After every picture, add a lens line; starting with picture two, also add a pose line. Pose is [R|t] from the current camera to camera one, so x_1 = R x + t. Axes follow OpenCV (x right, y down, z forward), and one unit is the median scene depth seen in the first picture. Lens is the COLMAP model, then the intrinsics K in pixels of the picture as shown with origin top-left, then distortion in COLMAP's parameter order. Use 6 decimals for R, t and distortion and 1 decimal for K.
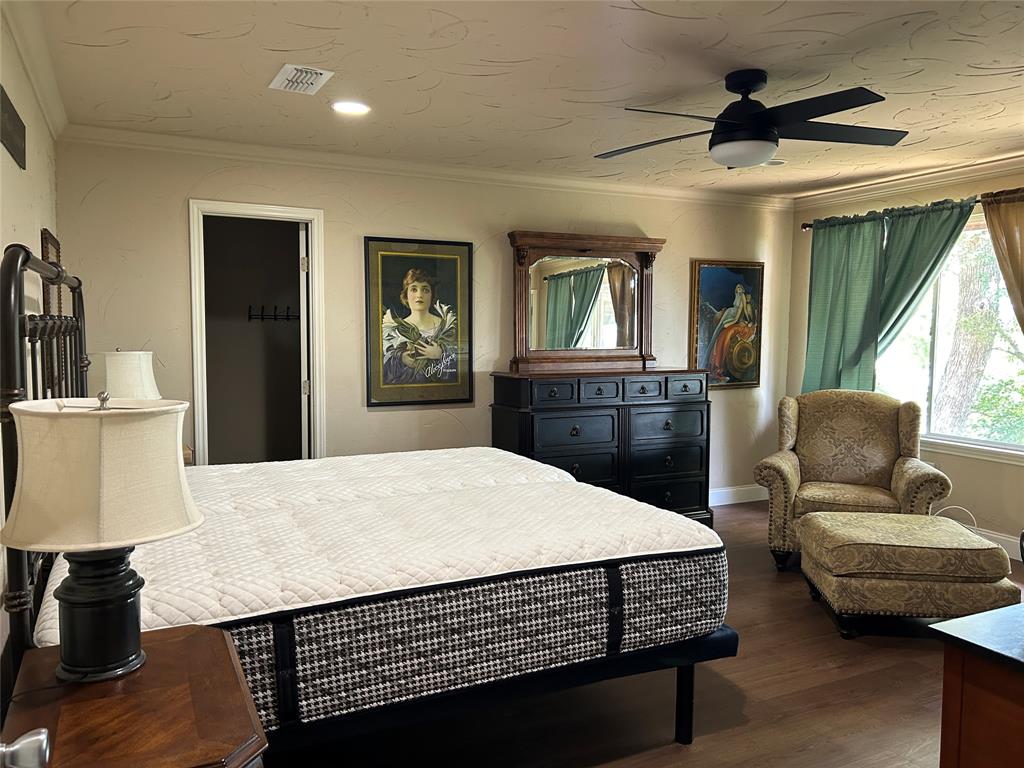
lens RADIAL K [[762.3, 0, 508.0], [0, 762.3, 385.8], [0, 0, 1]] dist [0.054321, -0.054714]
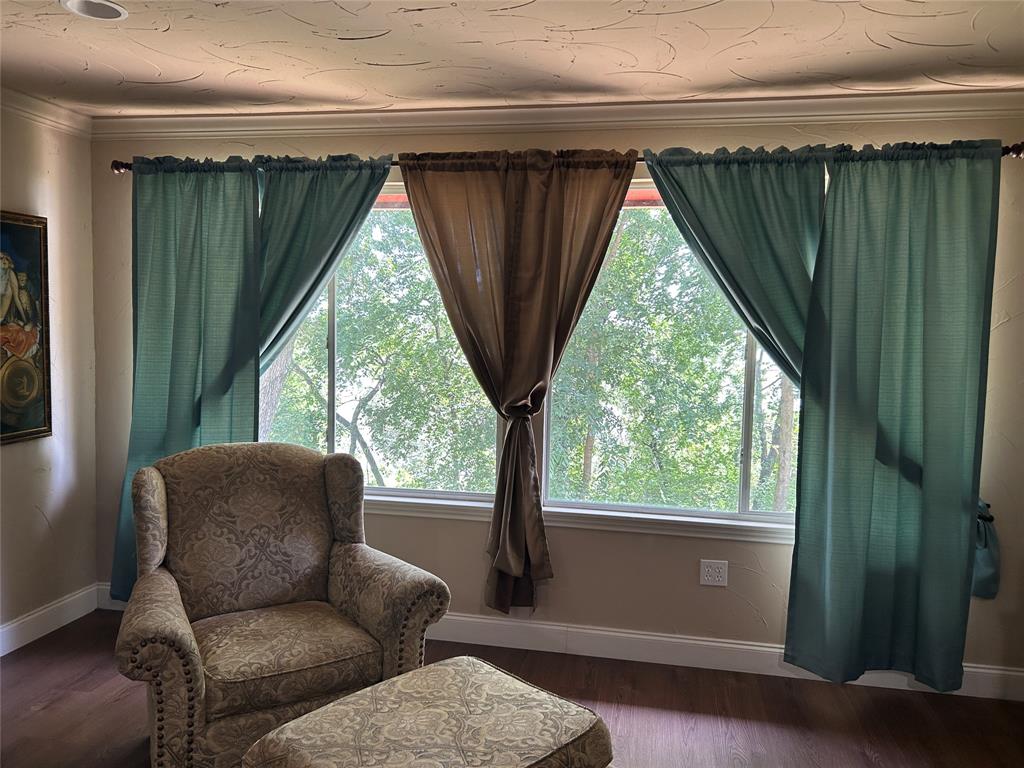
lens RADIAL K [[762.3, 0, 510.8], [0, 762.3, 390.9], [0, 0, 1]] dist [0.054321, -0.054714]
pose [[0.592238, -0.060047, 0.803523, 0.082894], [0.044429, 0.998136, 0.041844, -0.049423], [-0.804537, 0.010919, 0.593801, 0.457157]]
